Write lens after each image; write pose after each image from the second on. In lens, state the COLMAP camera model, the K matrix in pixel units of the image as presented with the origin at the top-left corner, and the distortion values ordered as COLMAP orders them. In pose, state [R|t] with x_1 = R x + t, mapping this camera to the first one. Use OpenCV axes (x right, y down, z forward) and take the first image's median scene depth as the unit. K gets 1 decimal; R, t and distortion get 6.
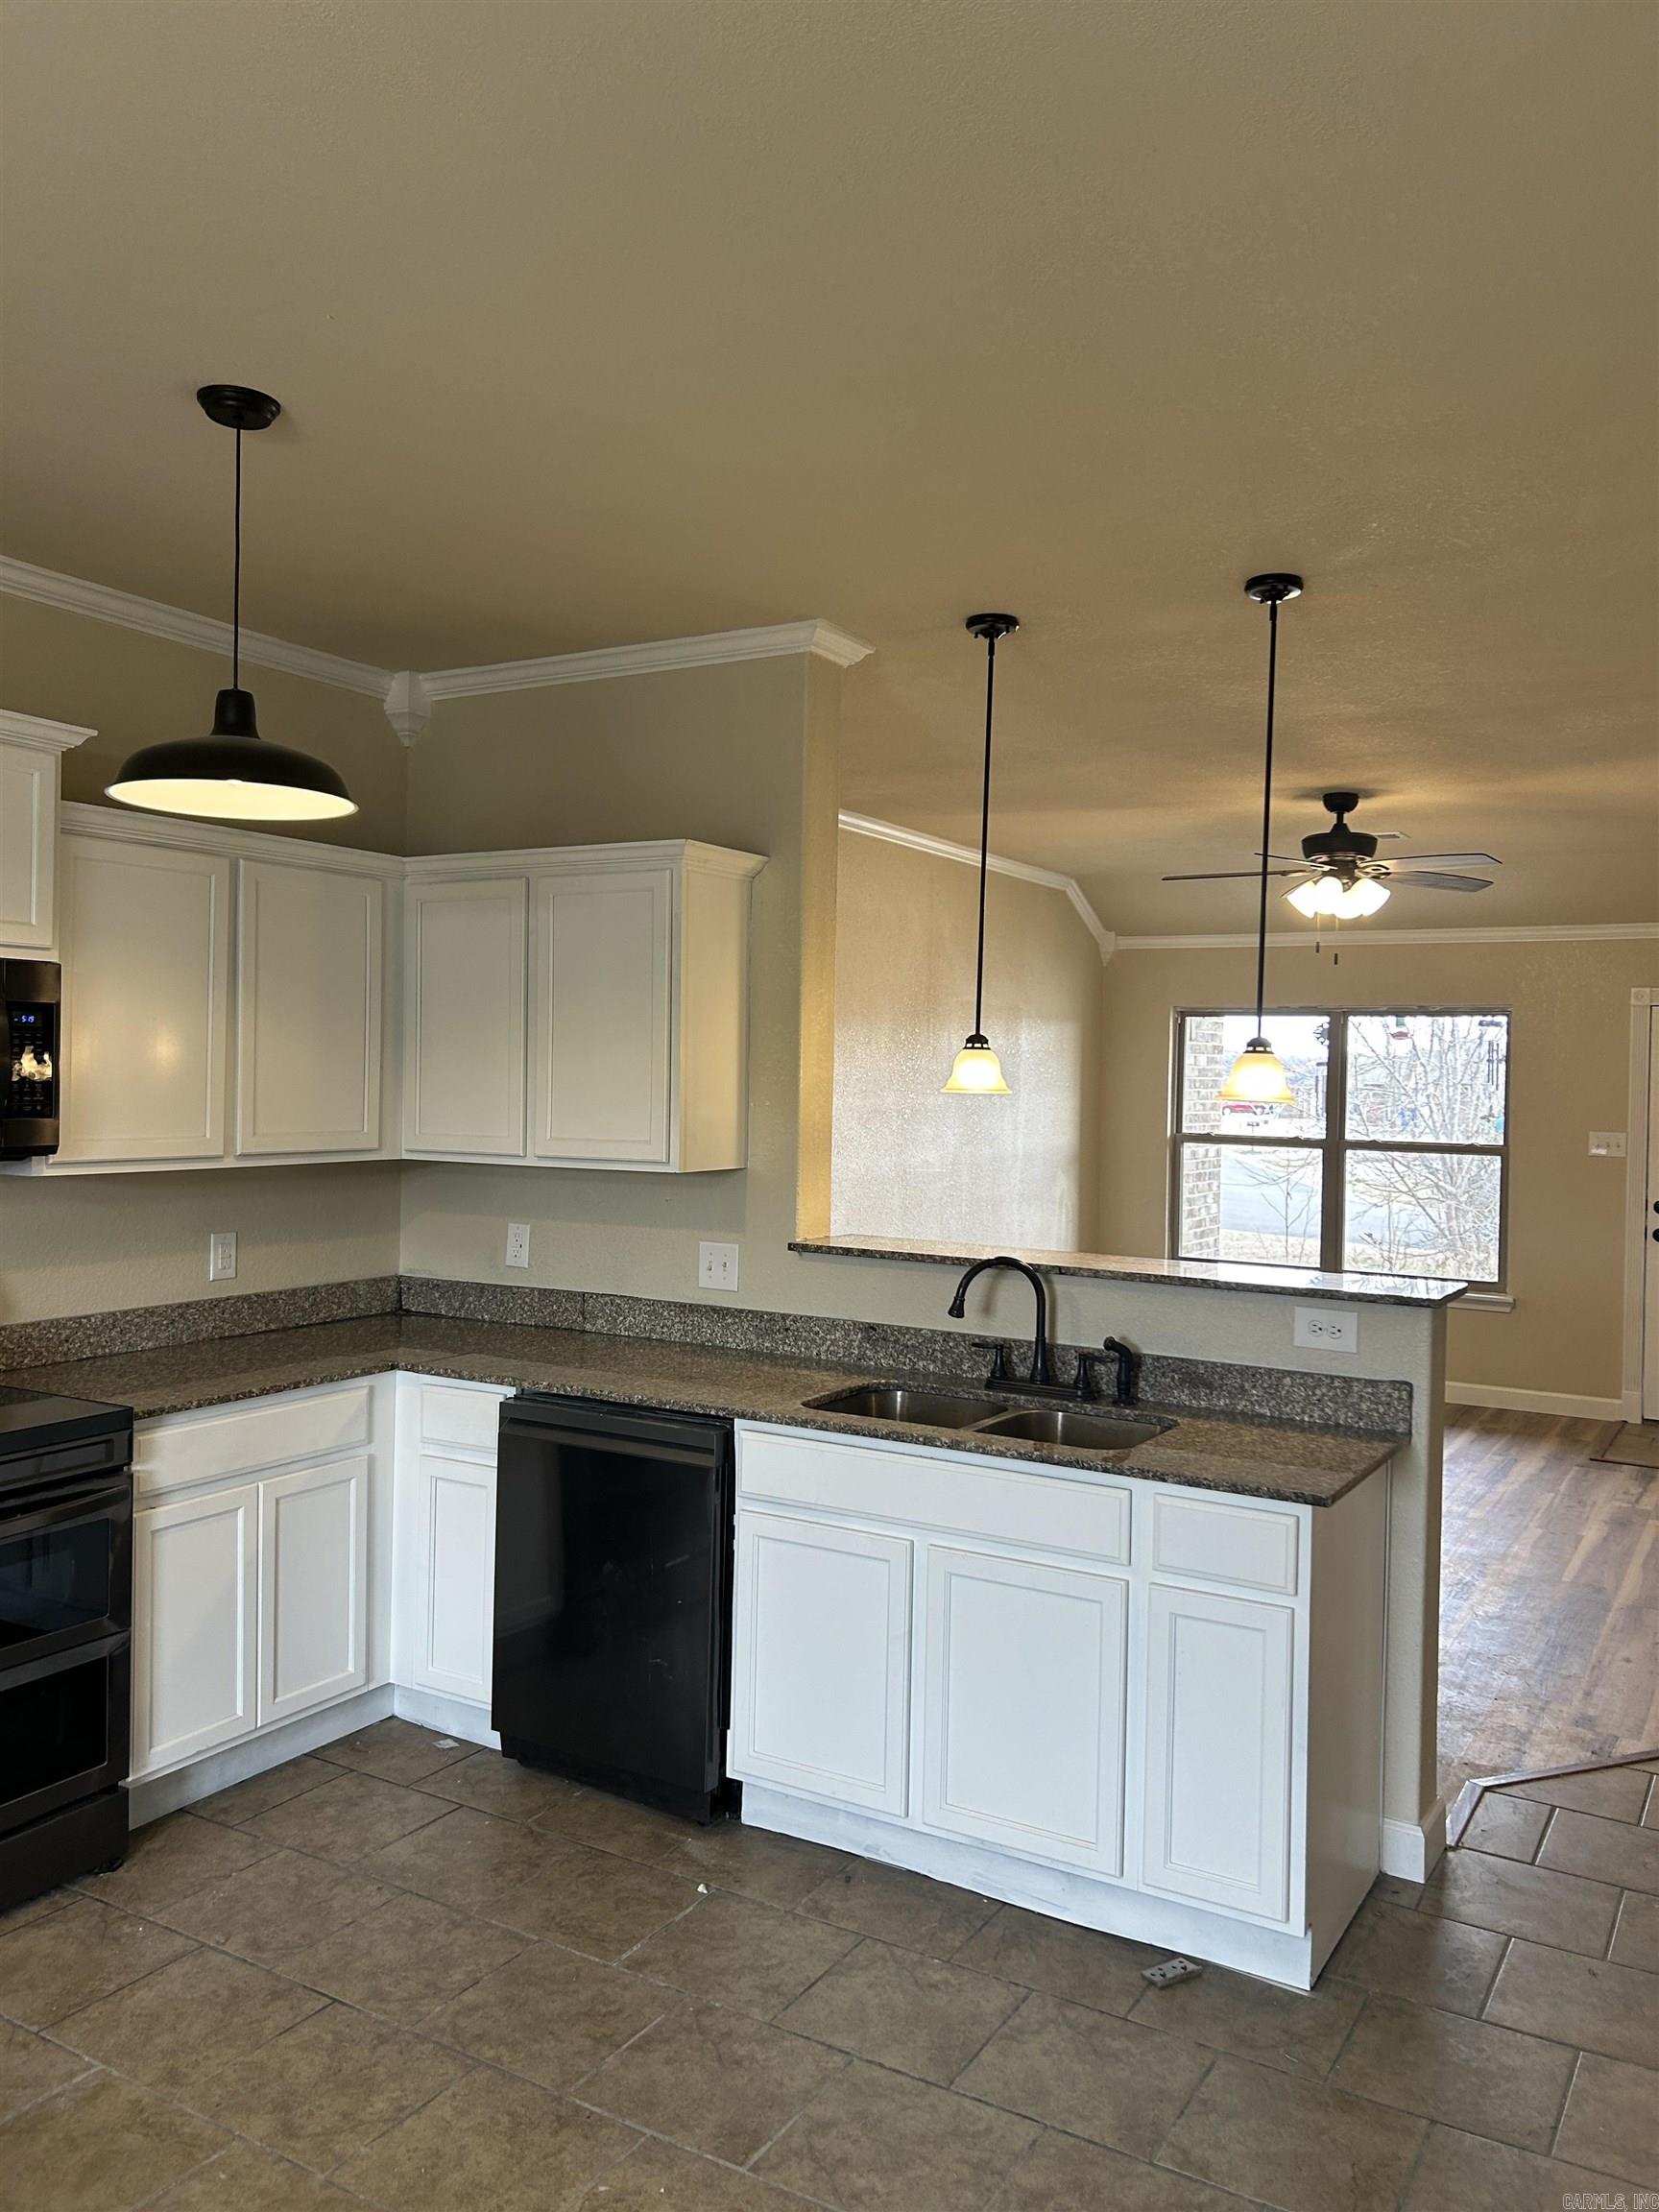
lens RADIAL K [[1647.0, 0, 840.5], [0, 1647.0, 1086.4], [0, 0, 1]] dist [0.055987, -0.065219]
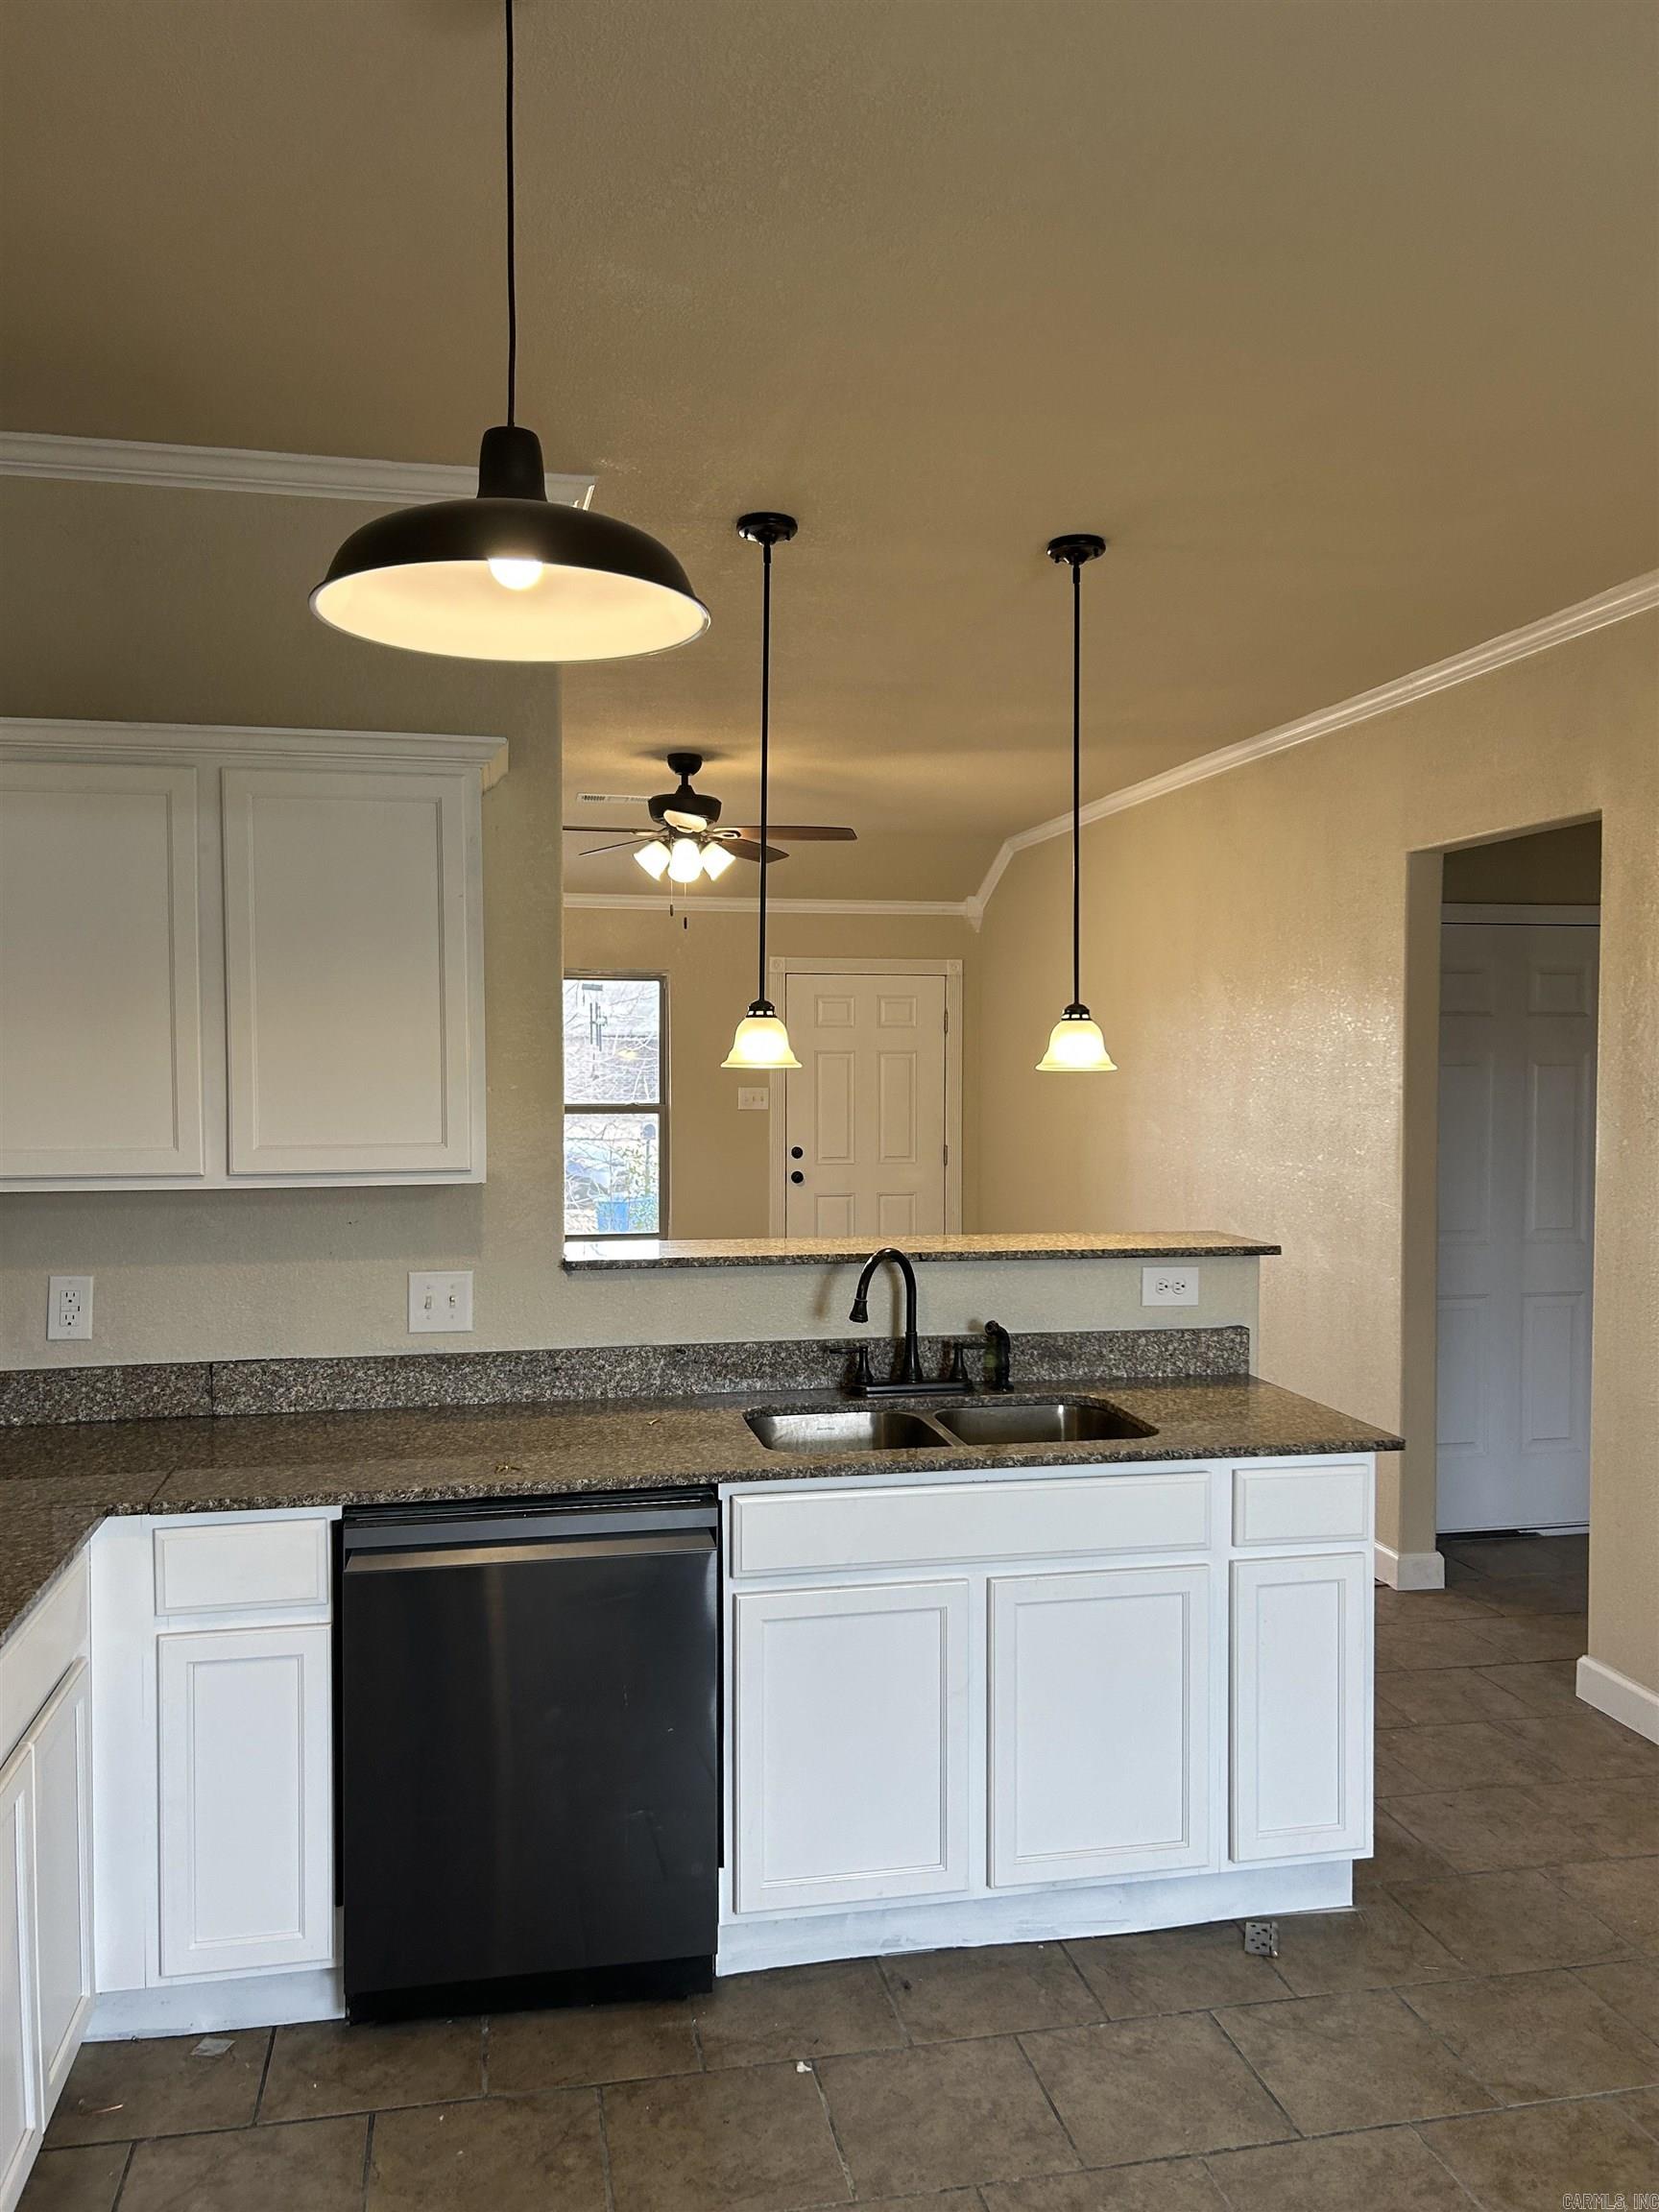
lens RADIAL K [[1647.0, 0, 840.2], [0, 1647.0, 1105.9], [0, 0, 1]] dist [0.055987, -0.065219]
pose [[0.741207, -0.041082, 0.670019, -0.504806], [0.016950, 0.998953, 0.042499, -0.012818], [-0.671063, -0.020144, 0.741127, 0.343750]]
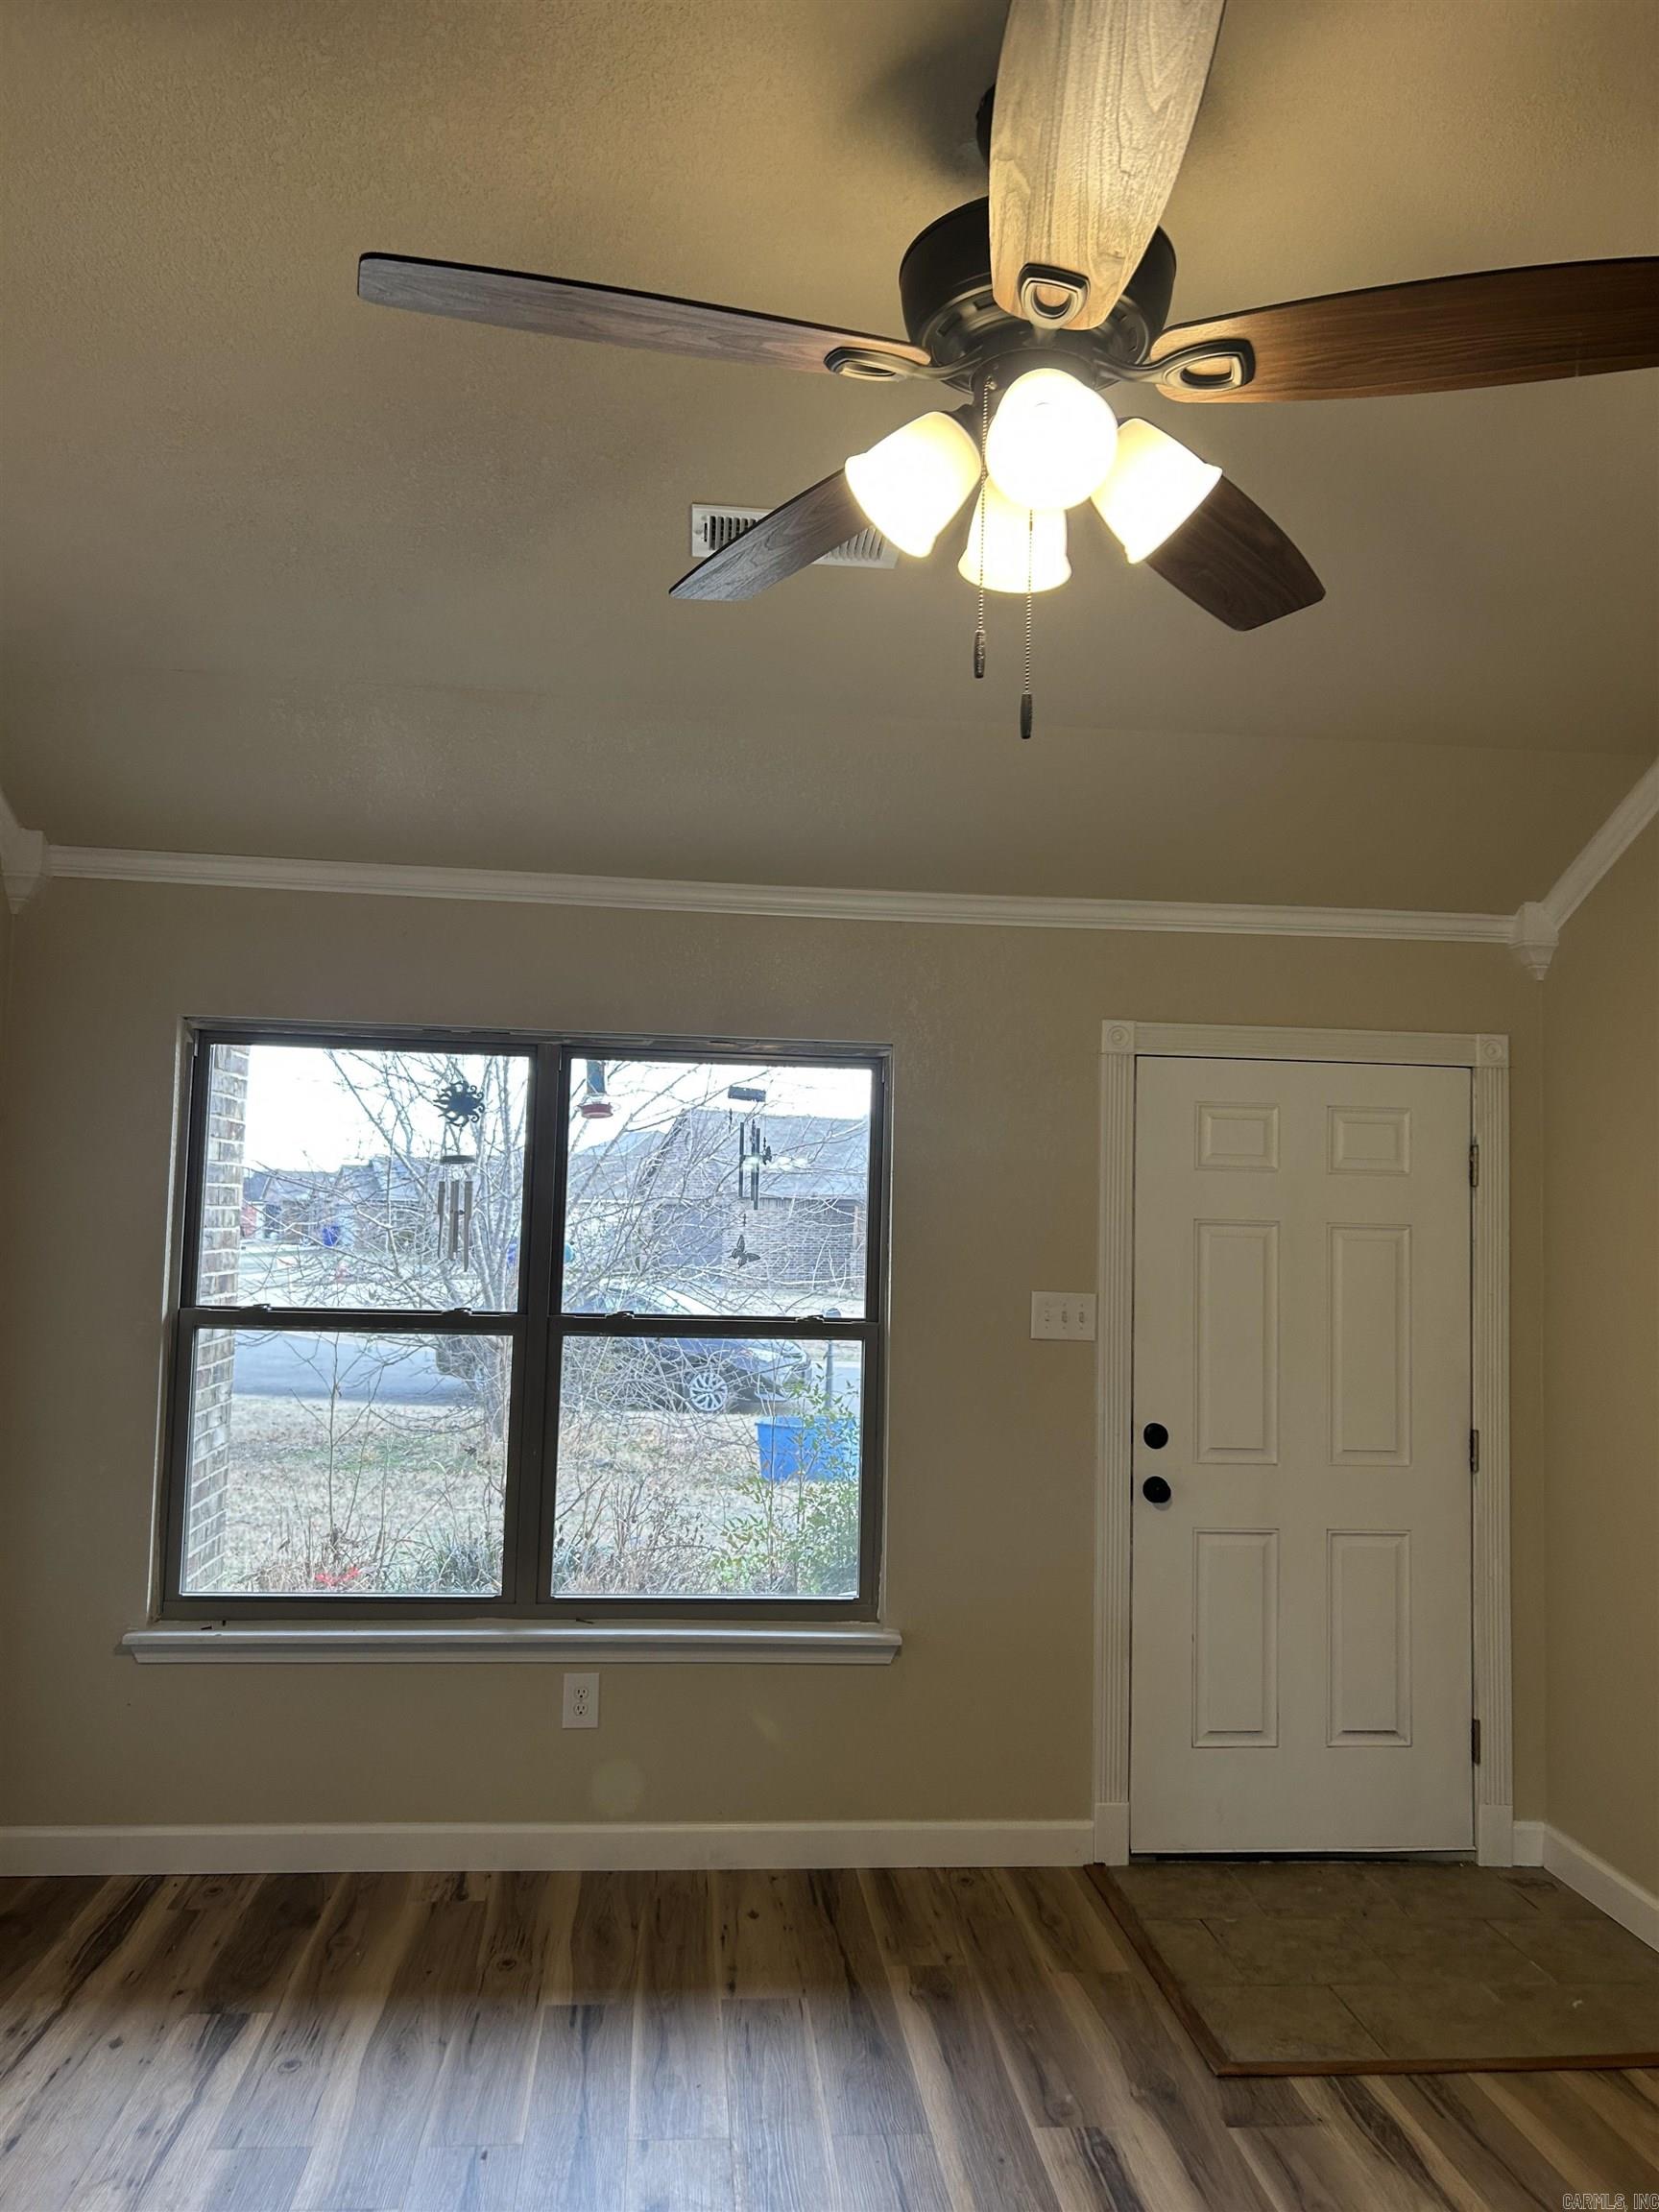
lens RADIAL K [[1723.0, 0, 816.7], [0, 1723.0, 1123.4], [0, 0, 1]] dist [0.035398, -0.008020]
pose [[0.818803, 0.035333, 0.572986, 0.195844], [-0.007457, 0.998675, -0.050927, 0.005690], [-0.574026, 0.037427, 0.817981, 1.344471]]
